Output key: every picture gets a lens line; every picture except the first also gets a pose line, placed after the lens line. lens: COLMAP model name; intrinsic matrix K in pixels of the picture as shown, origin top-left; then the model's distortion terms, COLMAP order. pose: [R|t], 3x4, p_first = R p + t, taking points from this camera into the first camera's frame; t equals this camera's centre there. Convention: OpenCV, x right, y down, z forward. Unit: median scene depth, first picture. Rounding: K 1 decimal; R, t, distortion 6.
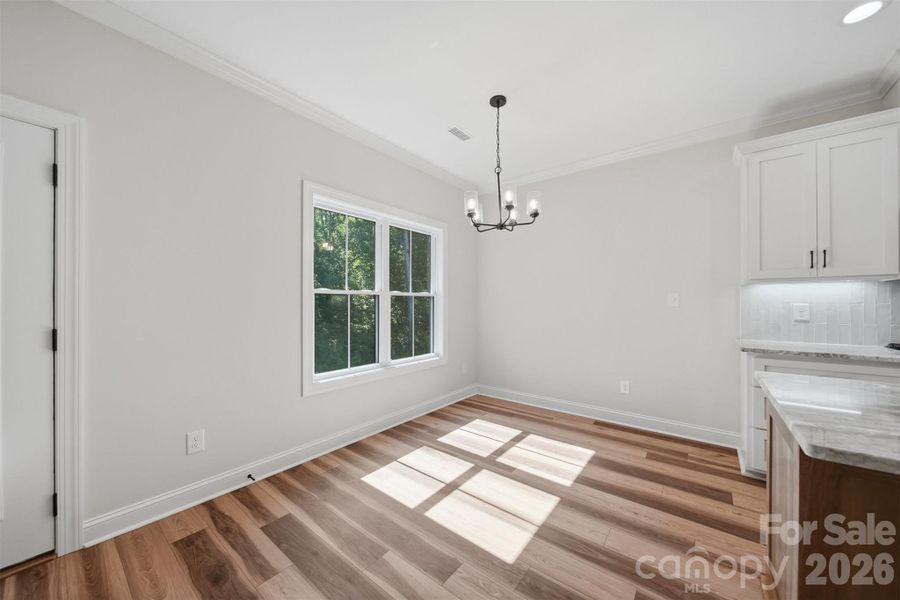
lens RADIAL K [[321.3, 0, 451.2], [0, 321.3, 301.0], [0, 0, 1]] dist [-0.001804, -0.000085]
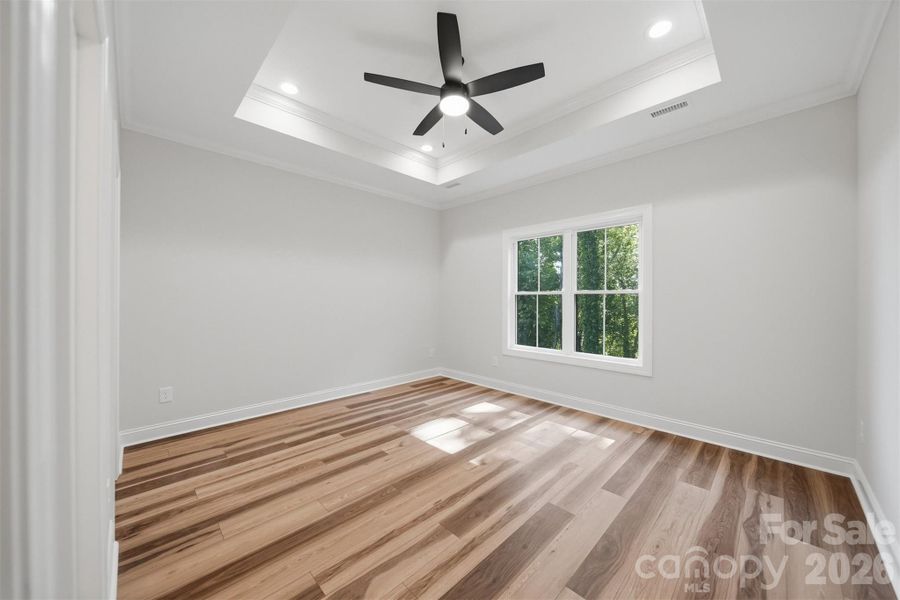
lens RADIAL K [[321.3, 0, 451.2], [0, 321.3, 301.0], [0, 0, 1]] dist [-0.001804, -0.000085]
pose [[-0.125678, 0.001517, -0.992070, 1.004201], [-0.004306, 0.999989, 0.002075, 0.006706], [0.992062, 0.004532, -0.125670, 0.726176]]
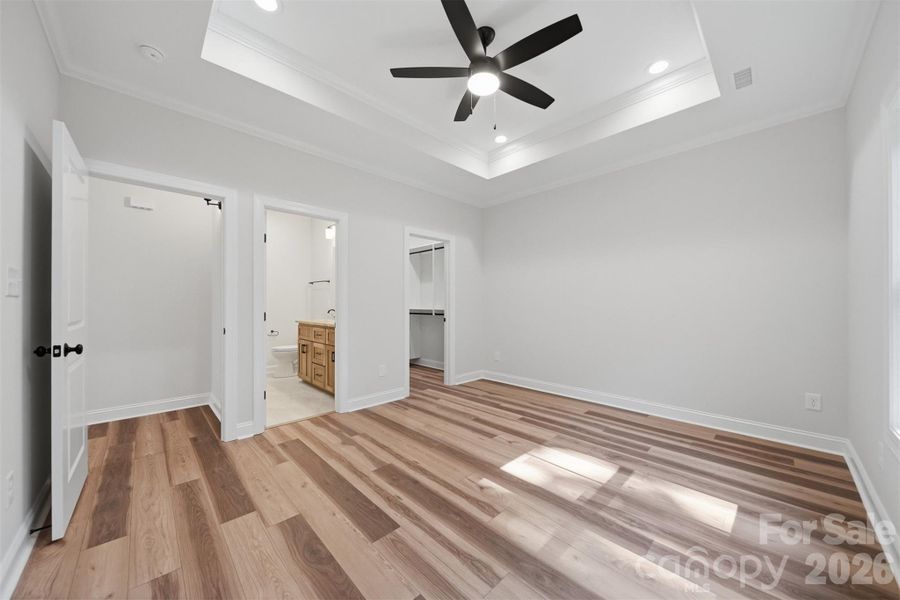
lens RADIAL K [[321.3, 0, 451.2], [0, 321.3, 301.0], [0, 0, 1]] dist [-0.001804, -0.000085]
pose [[-0.990710, -0.004357, 0.135920, 0.236905], [-0.005361, 0.999961, -0.007019, 0.028773], [-0.135884, -0.007683, -0.990695, 1.331419]]
